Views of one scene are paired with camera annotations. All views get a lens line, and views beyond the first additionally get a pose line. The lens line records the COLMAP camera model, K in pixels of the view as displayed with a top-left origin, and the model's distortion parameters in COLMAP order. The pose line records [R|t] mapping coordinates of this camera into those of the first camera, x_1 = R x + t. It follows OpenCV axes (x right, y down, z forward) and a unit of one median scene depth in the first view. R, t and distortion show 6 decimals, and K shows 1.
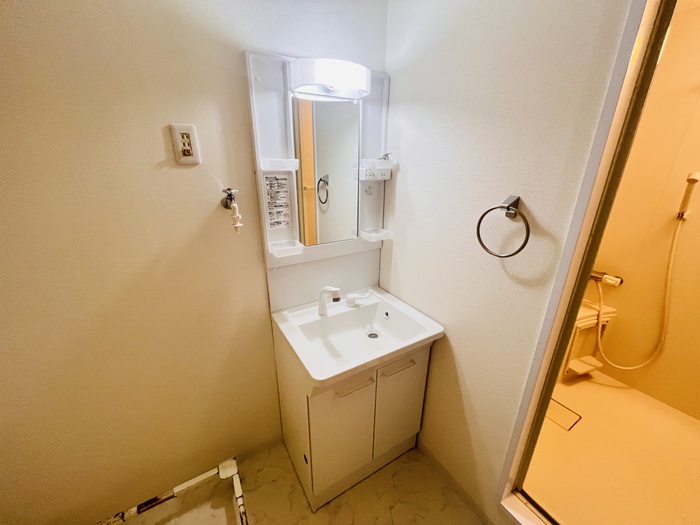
lens RADIAL K [[282.8, 0, 349.5], [0, 282.8, 262.9], [0, 0, 1]] dist [-0.004146, 0.000050]
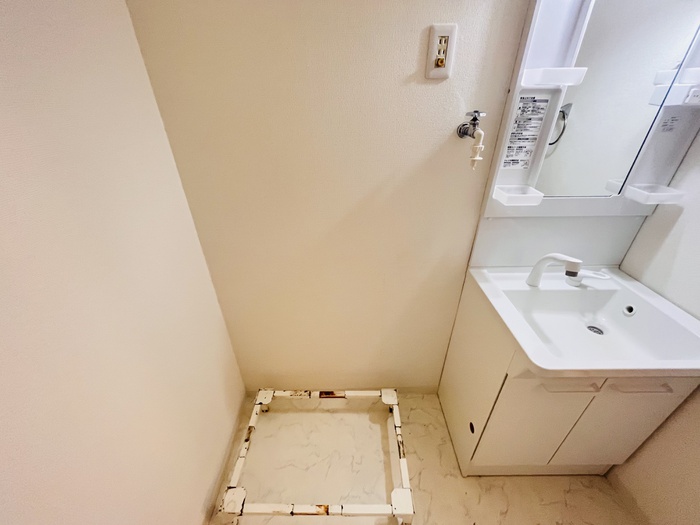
lens RADIAL K [[282.8, 0, 349.6], [0, 282.8, 262.9], [0, 0, 1]] dist [-0.004146, 0.000050]
pose [[0.859659, 0.247618, -0.446846, -0.209982], [-0.164000, 0.962148, 0.217660, 0.032412], [0.483828, -0.113831, 0.867728, 0.053816]]
